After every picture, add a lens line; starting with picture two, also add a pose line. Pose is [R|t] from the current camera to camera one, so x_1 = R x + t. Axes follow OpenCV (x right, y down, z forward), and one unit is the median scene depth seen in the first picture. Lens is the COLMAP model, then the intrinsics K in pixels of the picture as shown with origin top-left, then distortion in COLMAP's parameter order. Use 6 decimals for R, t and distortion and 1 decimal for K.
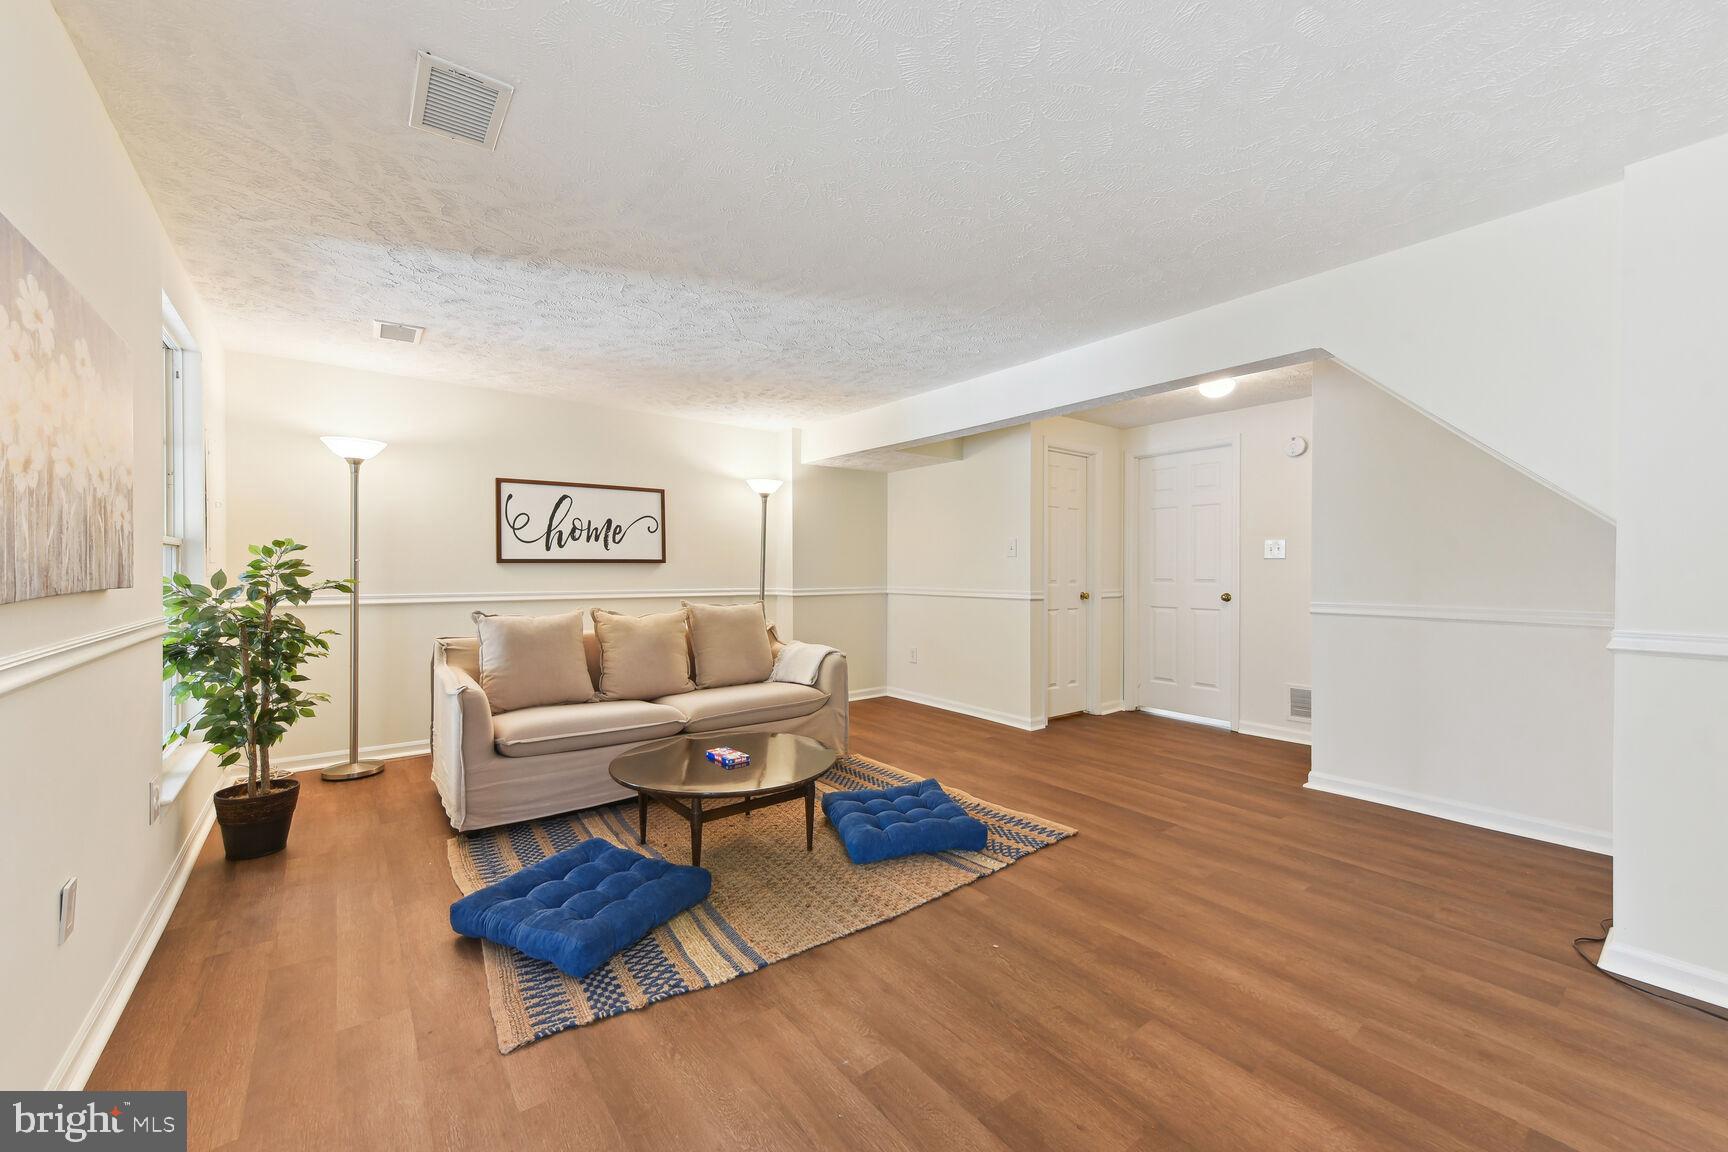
lens RADIAL K [[683.3, 0, 867.7], [0, 683.3, 572.6], [0, 0, 1]] dist [0.012101, -0.000236]
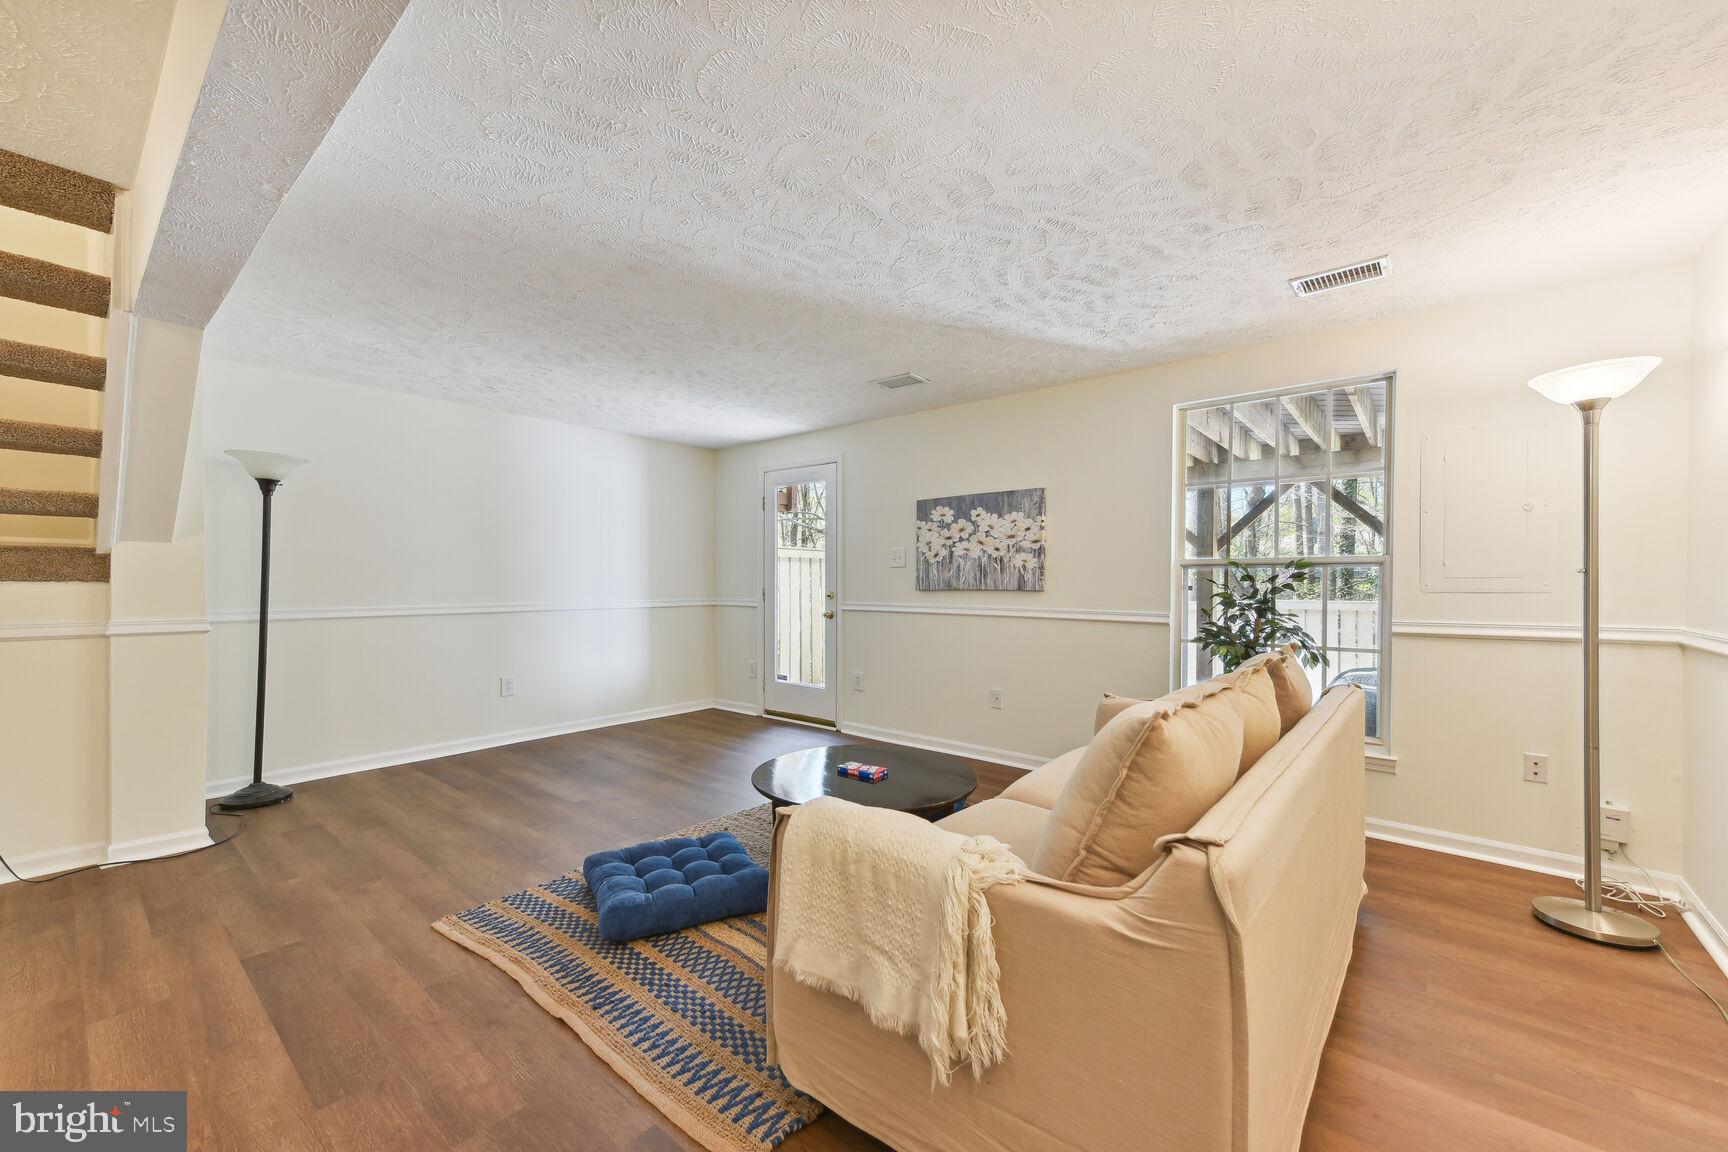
lens RADIAL K [[683.3, 0, 870.6], [0, 683.3, 575.7], [0, 0, 1]] dist [0.012101, -0.000236]
pose [[-0.976862, -0.004018, -0.213831, -0.002383], [-0.003942, 0.999992, -0.000781, -0.010296], [0.213832, 0.000080, -0.976870, 1.984318]]
